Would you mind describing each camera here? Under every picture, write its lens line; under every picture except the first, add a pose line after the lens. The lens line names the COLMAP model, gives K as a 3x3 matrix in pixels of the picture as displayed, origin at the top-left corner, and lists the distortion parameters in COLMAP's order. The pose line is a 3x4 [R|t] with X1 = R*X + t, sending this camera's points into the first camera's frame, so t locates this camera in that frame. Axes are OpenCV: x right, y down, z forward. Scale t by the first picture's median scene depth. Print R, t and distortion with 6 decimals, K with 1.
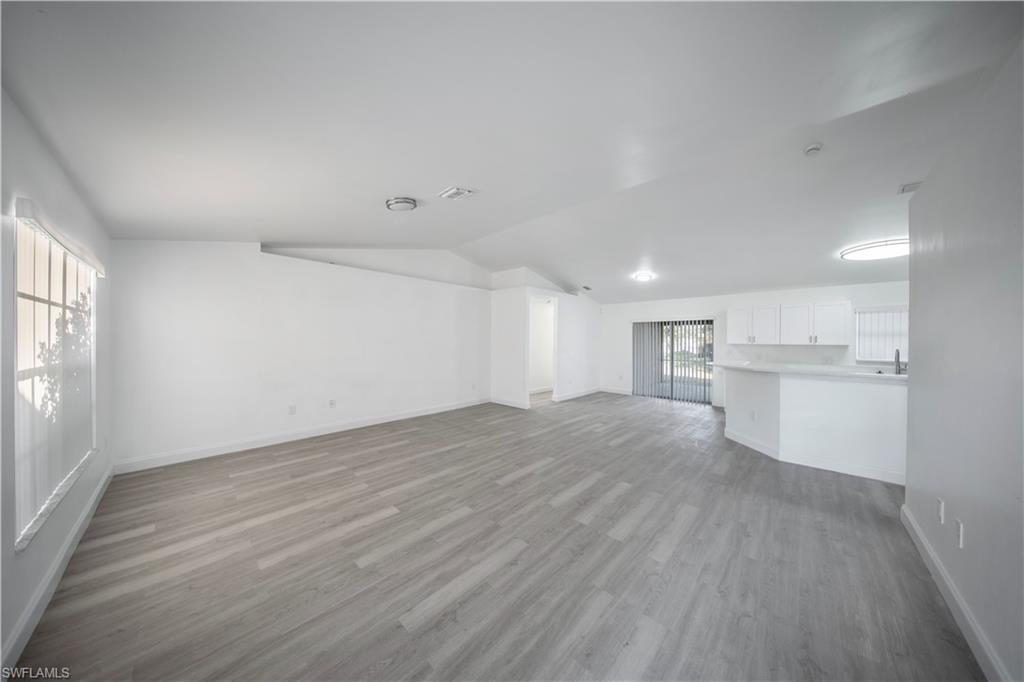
lens RADIAL K [[312.7, 0, 506.8], [0, 312.7, 341.1], [0, 0, 1]] dist [-0.001972, -0.000324]
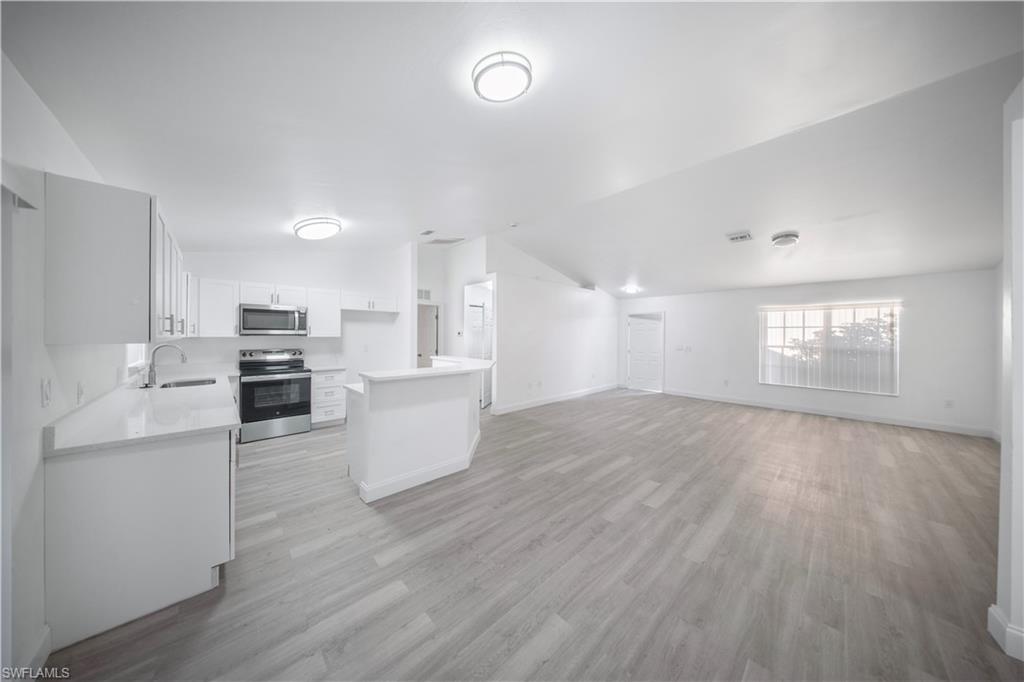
lens RADIAL K [[312.7, 0, 511.6], [0, 312.7, 332.0], [0, 0, 1]] dist [-0.001972, -0.000324]
pose [[-0.998994, -0.013032, 0.042914, 0.662402], [-0.013331, 0.999889, -0.006693, -0.002172], [-0.042822, -0.007258, -0.999056, 1.991957]]
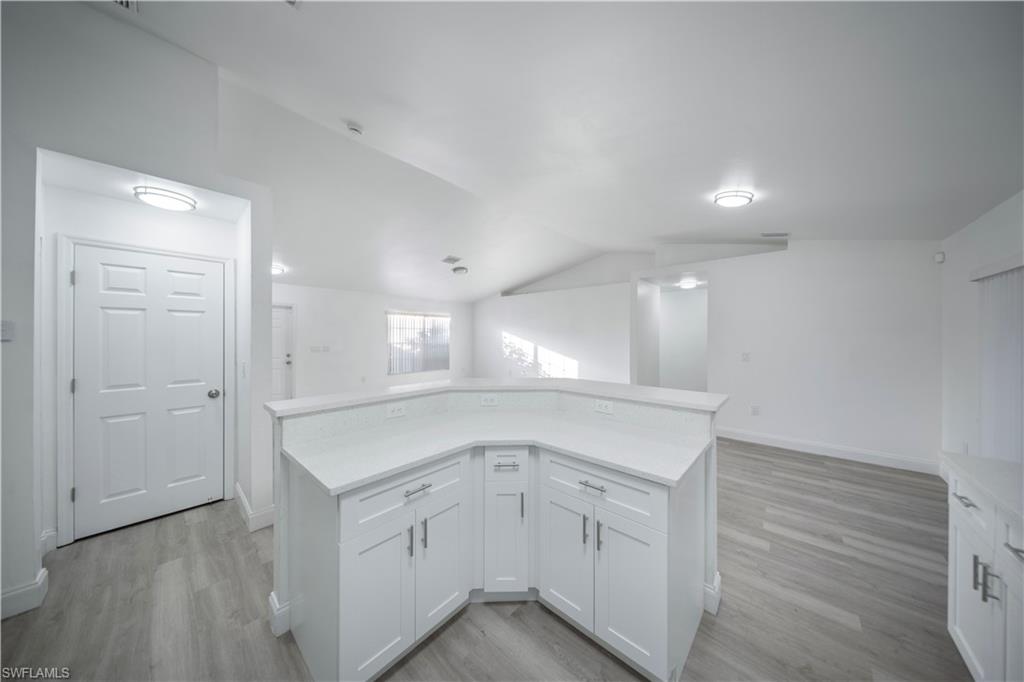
lens RADIAL K [[312.7, 0, 516.9], [0, 312.7, 337.1], [0, 0, 1]] dist [-0.001972, -0.000324]
pose [[0.047627, 0.002231, -0.998863, 1.402883], [-0.002438, 0.999995, 0.002118, -0.003586], [0.998862, 0.002335, 0.047632, 1.051495]]
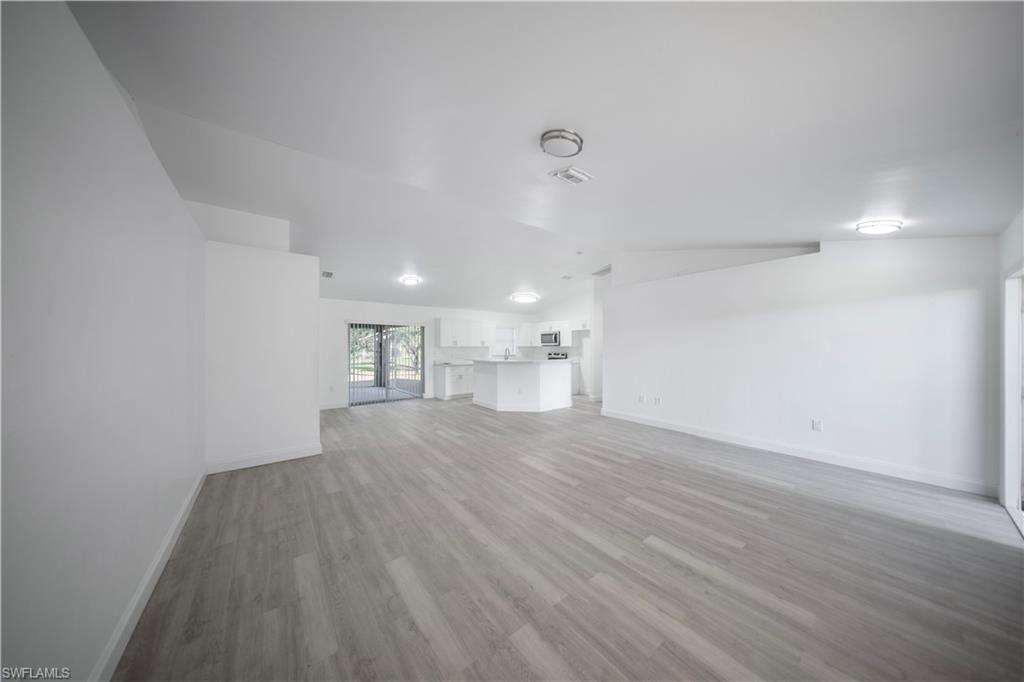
lens RADIAL K [[312.7, 0, 520.2], [0, 312.7, 341.7], [0, 0, 1]] dist [-0.001972, -0.000324]
pose [[0.131572, -0.001648, 0.991305, -0.844159], [0.007667, 0.999970, 0.000644, -0.017793], [-0.991277, 0.007515, 0.131580, 0.815158]]
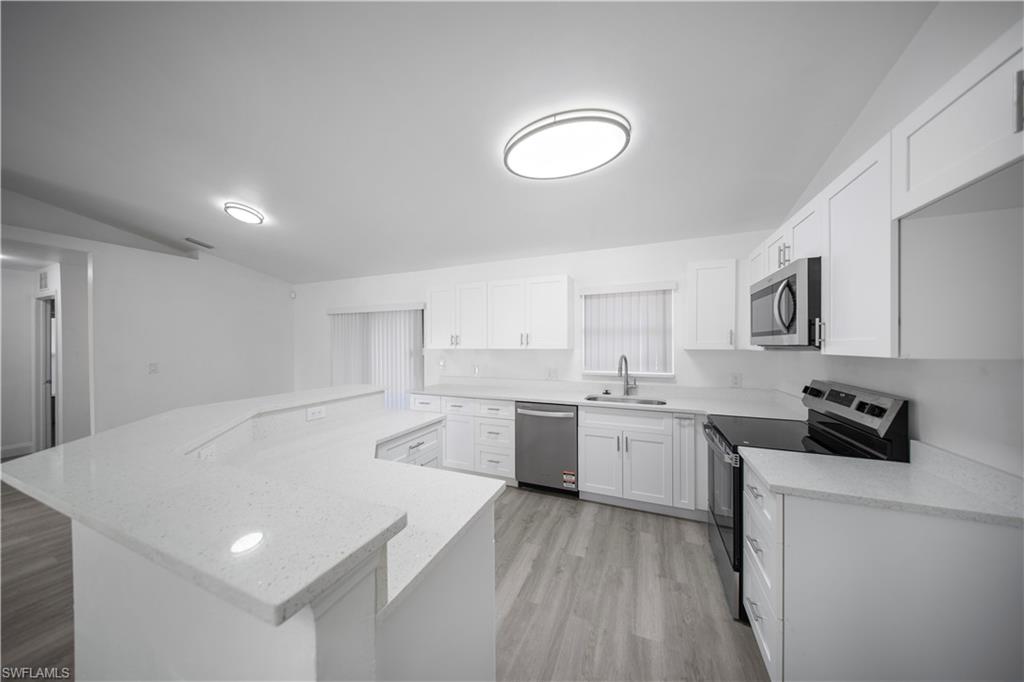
lens RADIAL K [[312.7, 0, 517.7], [0, 312.7, 341.8], [0, 0, 1]] dist [-0.001972, -0.000324]
pose [[0.925846, -0.012652, 0.377688, 1.036908], [0.013830, 0.999904, -0.000407, -0.002758], [-0.377647, 0.005600, 0.925933, 0.636549]]
